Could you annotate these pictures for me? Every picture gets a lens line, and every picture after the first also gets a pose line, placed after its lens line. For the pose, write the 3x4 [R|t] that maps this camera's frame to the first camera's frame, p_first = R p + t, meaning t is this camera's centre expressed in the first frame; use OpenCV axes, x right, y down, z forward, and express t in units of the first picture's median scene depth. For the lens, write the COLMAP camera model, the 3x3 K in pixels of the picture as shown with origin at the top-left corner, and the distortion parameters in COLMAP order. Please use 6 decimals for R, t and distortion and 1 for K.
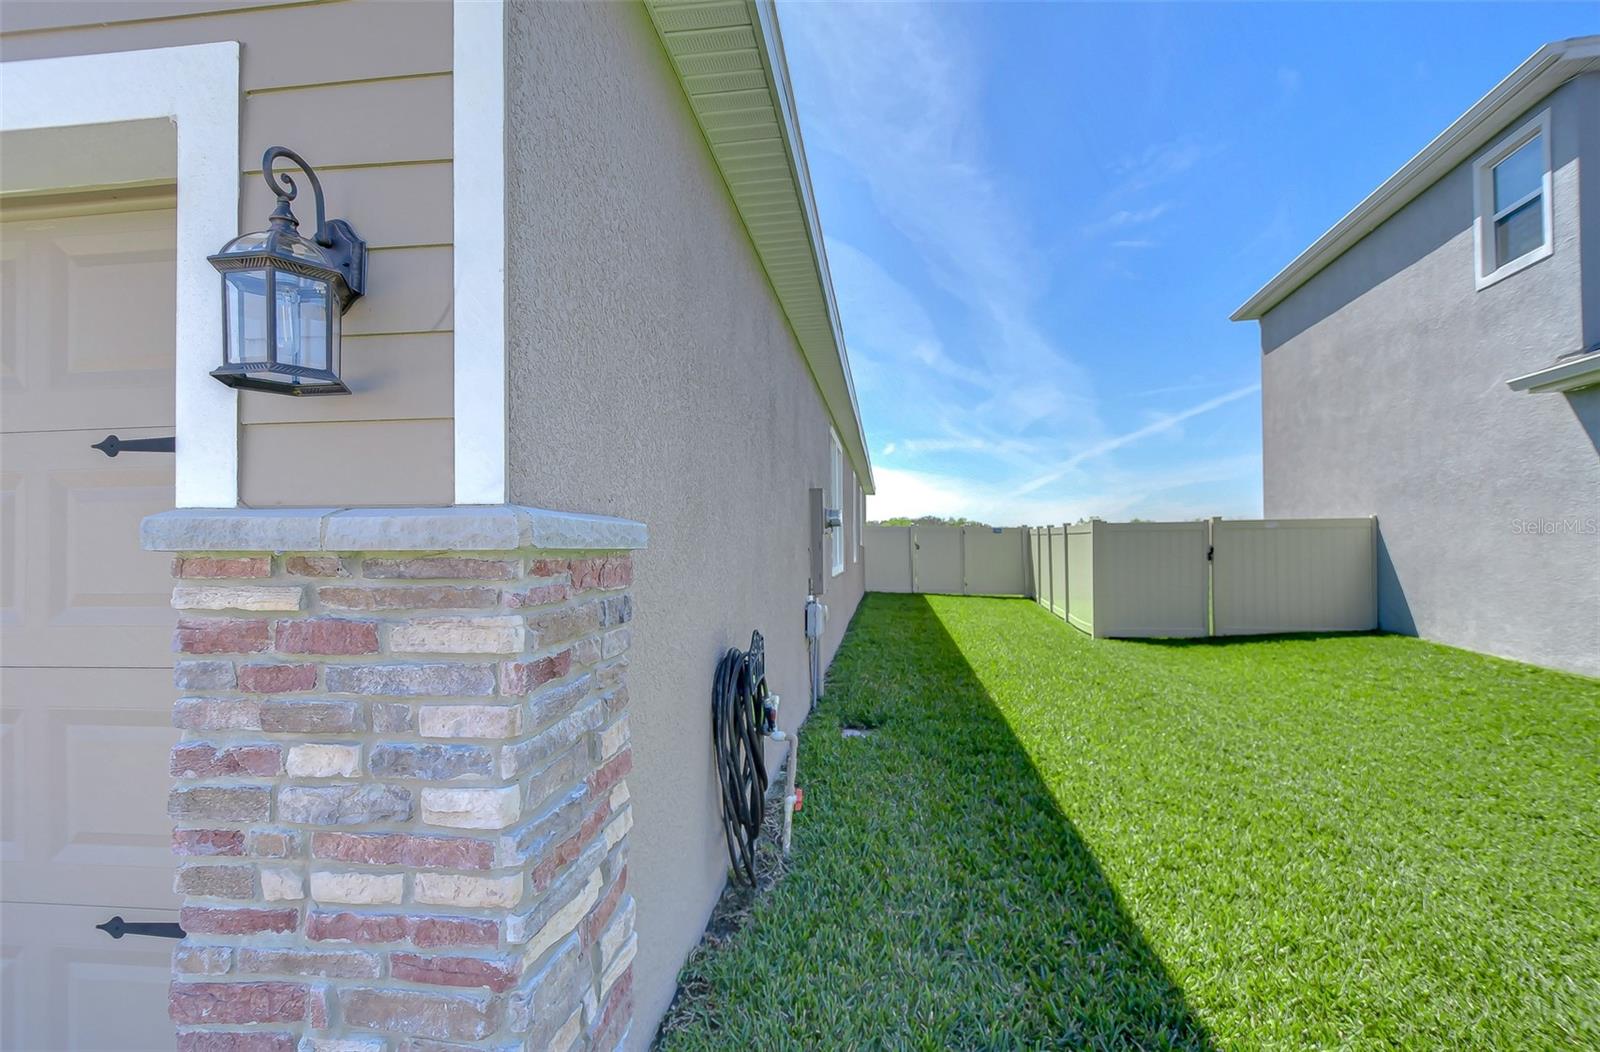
lens RADIAL K [[692.9, 0, 820.8], [0, 692.9, 528.9], [0, 0, 1]] dist [-0.000634, -0.000231]
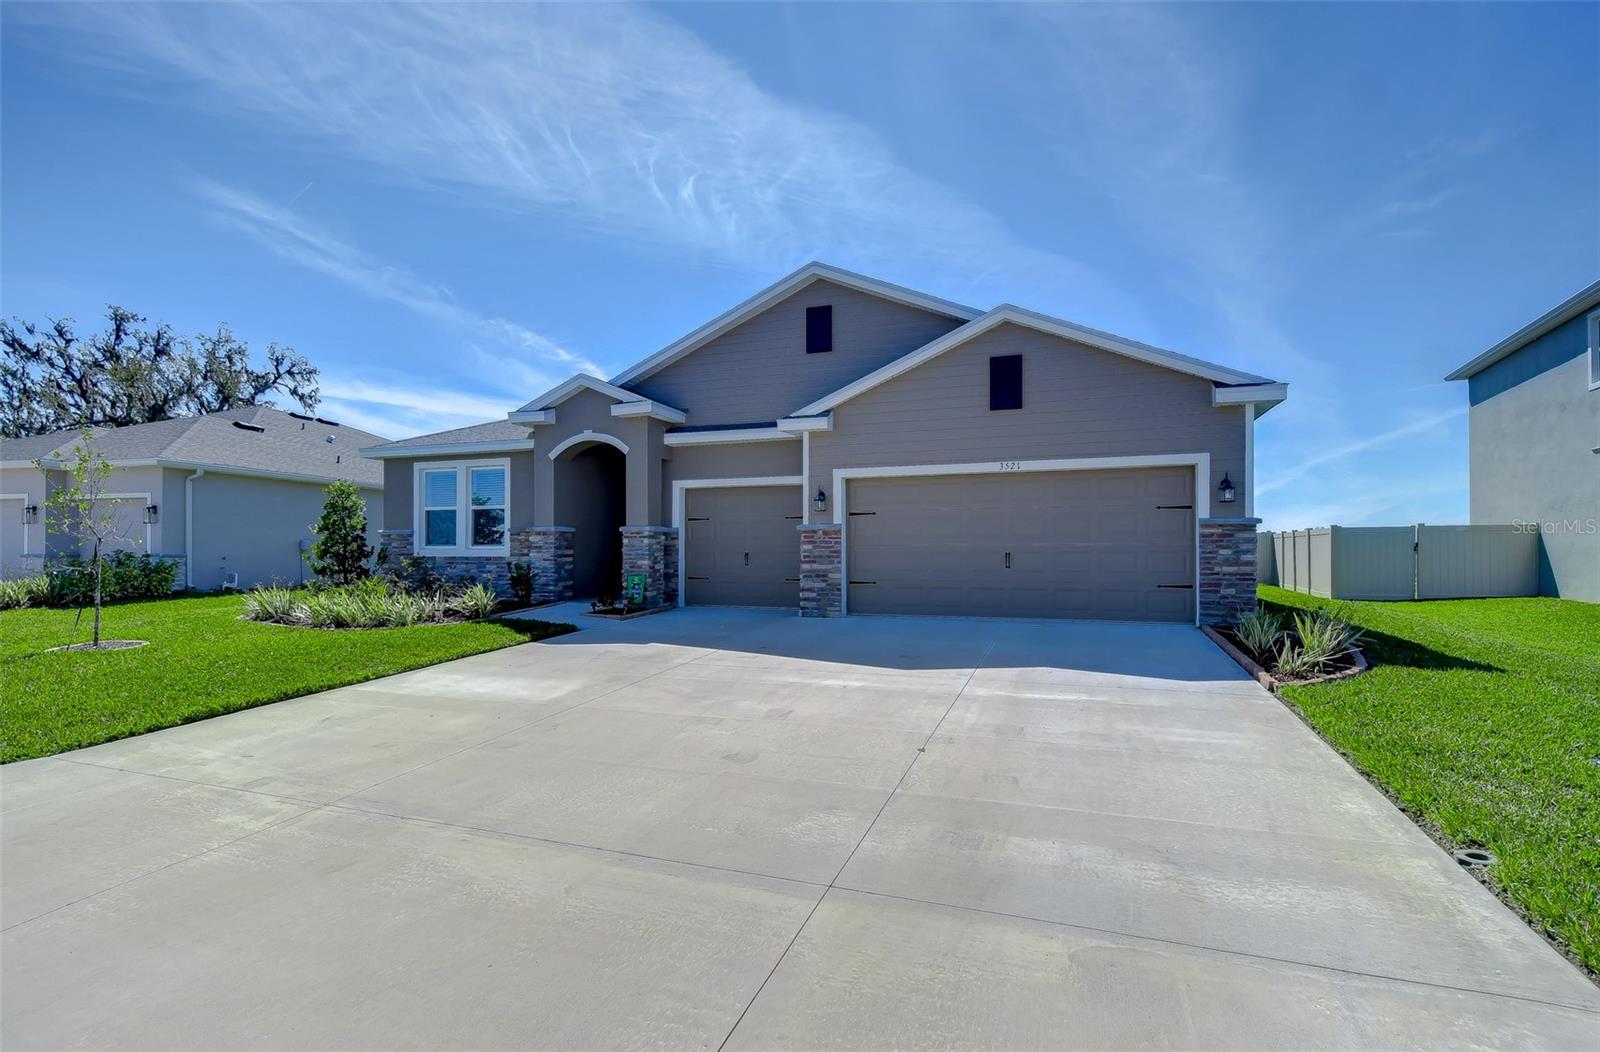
lens RADIAL K [[728.2, 0, 804.8], [0, 728.2, 541.2], [0, 0, 1]] dist [0.000656, -0.005244]
pose [[0.971413, 0.007557, -0.237274, -0.410673], [-0.007073, 0.999971, 0.002891, 0.028862], [0.237289, -0.001130, 0.971439, -0.968796]]
